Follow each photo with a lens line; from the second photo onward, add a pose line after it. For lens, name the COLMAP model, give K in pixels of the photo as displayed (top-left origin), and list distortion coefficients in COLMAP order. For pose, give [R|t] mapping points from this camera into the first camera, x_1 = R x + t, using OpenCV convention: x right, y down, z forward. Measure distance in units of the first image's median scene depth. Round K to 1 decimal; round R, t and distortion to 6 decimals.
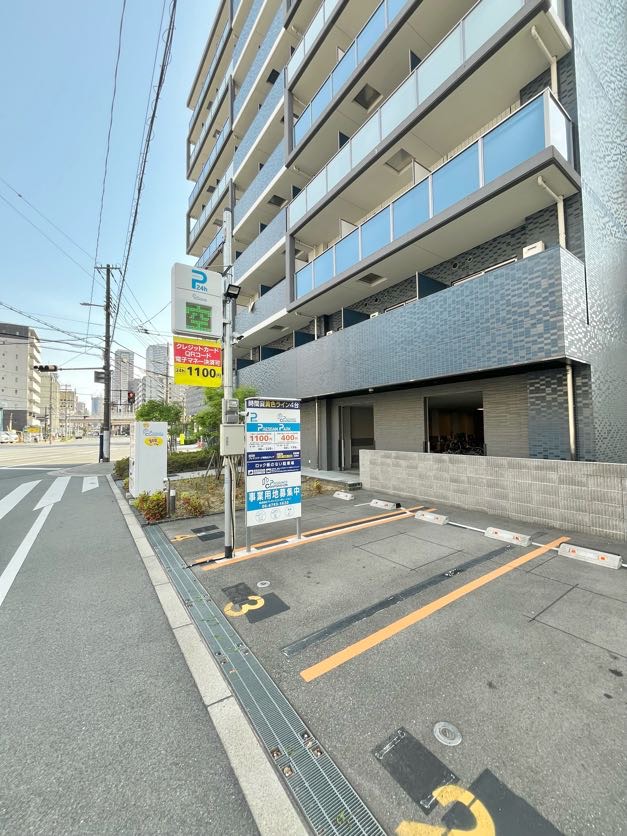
lens RADIAL K [[334.6, 0, 313.7], [0, 334.6, 415.8], [0, 0, 1]] dist [-0.003789, 0.000463]
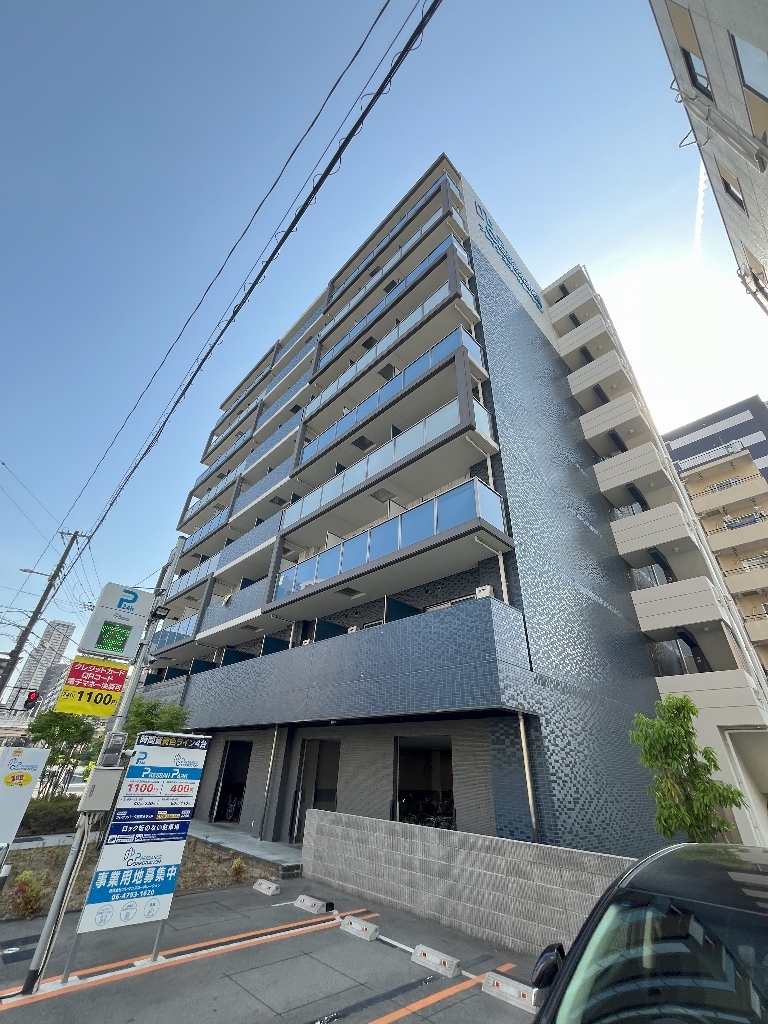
lens RADIAL K [[409.8, 0, 383.6], [0, 409.8, 511.6], [0, 0, 1]] dist [-0.003789, 0.000463]
pose [[0.985617, 0.132025, 0.105492, 0.160242], [-0.062257, 0.863996, -0.499635, -0.038033], [-0.157109, 0.485881, 0.859789, -0.203646]]
